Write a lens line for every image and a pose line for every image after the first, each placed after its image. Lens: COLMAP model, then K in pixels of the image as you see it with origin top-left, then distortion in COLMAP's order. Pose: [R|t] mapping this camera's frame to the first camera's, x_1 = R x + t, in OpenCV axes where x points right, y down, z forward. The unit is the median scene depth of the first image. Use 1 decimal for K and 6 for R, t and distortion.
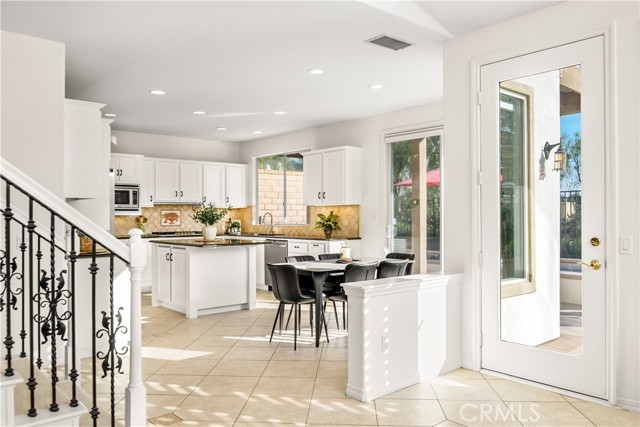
lens RADIAL K [[501.4, 0, 317.8], [0, 501.4, 214.5], [0, 0, 1]] dist [-0.029926, 0.001320]
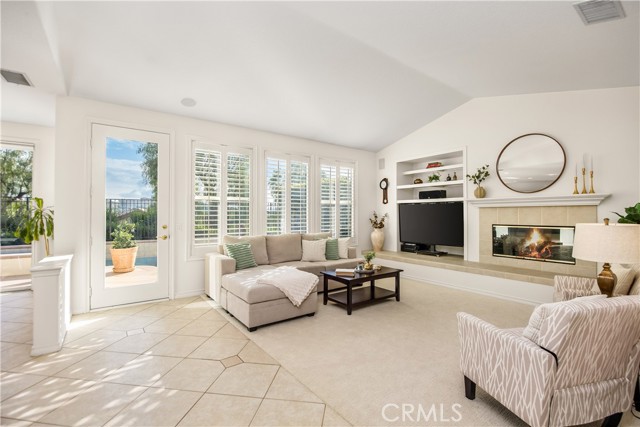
lens RADIAL K [[285.0, 0, 313.1], [0, 285.0, 210.0], [0, 0, 1]] dist [-0.017237, 0.001186]
pose [[0.074725, 0.017361, 0.997053, -0.267632], [-0.002132, 0.999849, -0.017250, 0.000068], [-0.997202, -0.000837, 0.074751, 0.108102]]
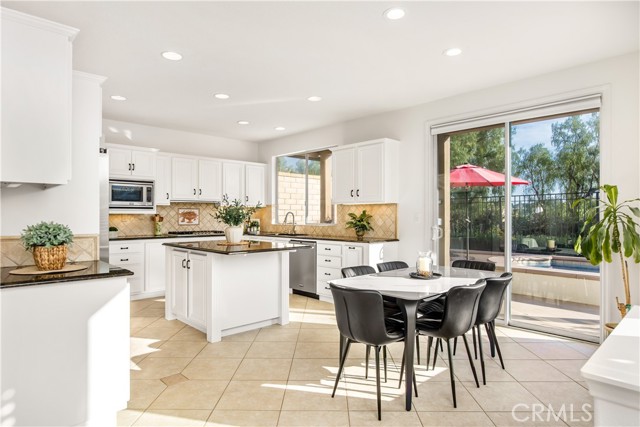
lens RADIAL K [[372.6, 0, 319.7], [0, 372.6, 216.4], [0, 0, 1]] dist [-0.021144, 0.000288]
pose [[0.998723, 0.004637, 0.050304, -0.088588], [-0.004867, 0.999978, 0.004440, 0.001877], [-0.050283, -0.004679, 0.998724, 0.309794]]
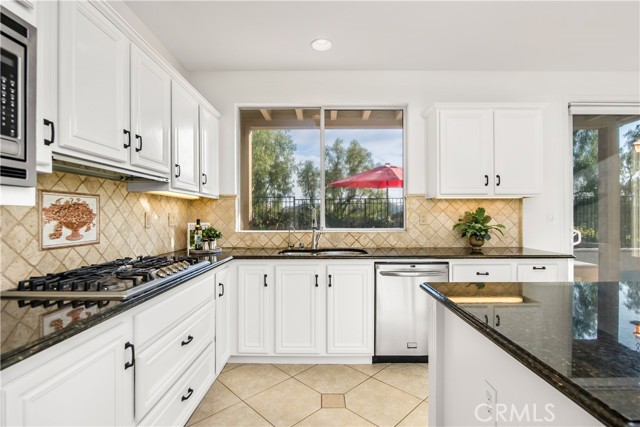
lens RADIAL K [[303.3, 0, 319.4], [0, 303.3, 216.4], [0, 0, 1]] dist [-0.001642, -0.000277]
pose [[0.655612, 0.002928, 0.755092, -0.384903], [-0.003443, 0.999994, -0.000889, 0.005238], [-0.755090, -0.002016, 0.655618, 0.891348]]
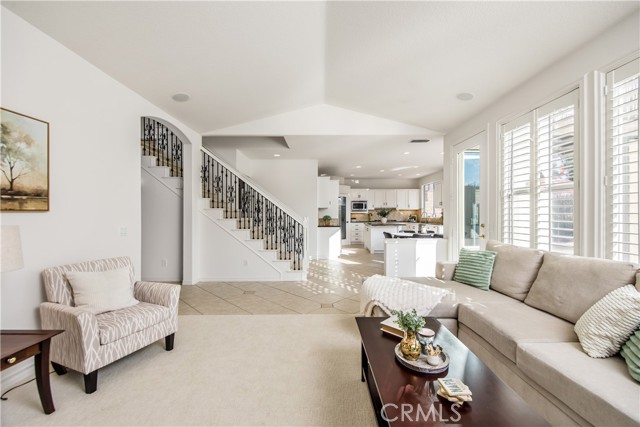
lens RADIAL K [[254.2, 0, 317.5], [0, 254.2, 215.2], [0, 0, 1]] dist [0.001828, 0.000072]
pose [[0.746126, 0.005852, -0.665779, 0.318610], [0.001364, 0.999946, 0.010318, -0.001226], [0.665803, -0.008606, 0.746078, -0.123073]]
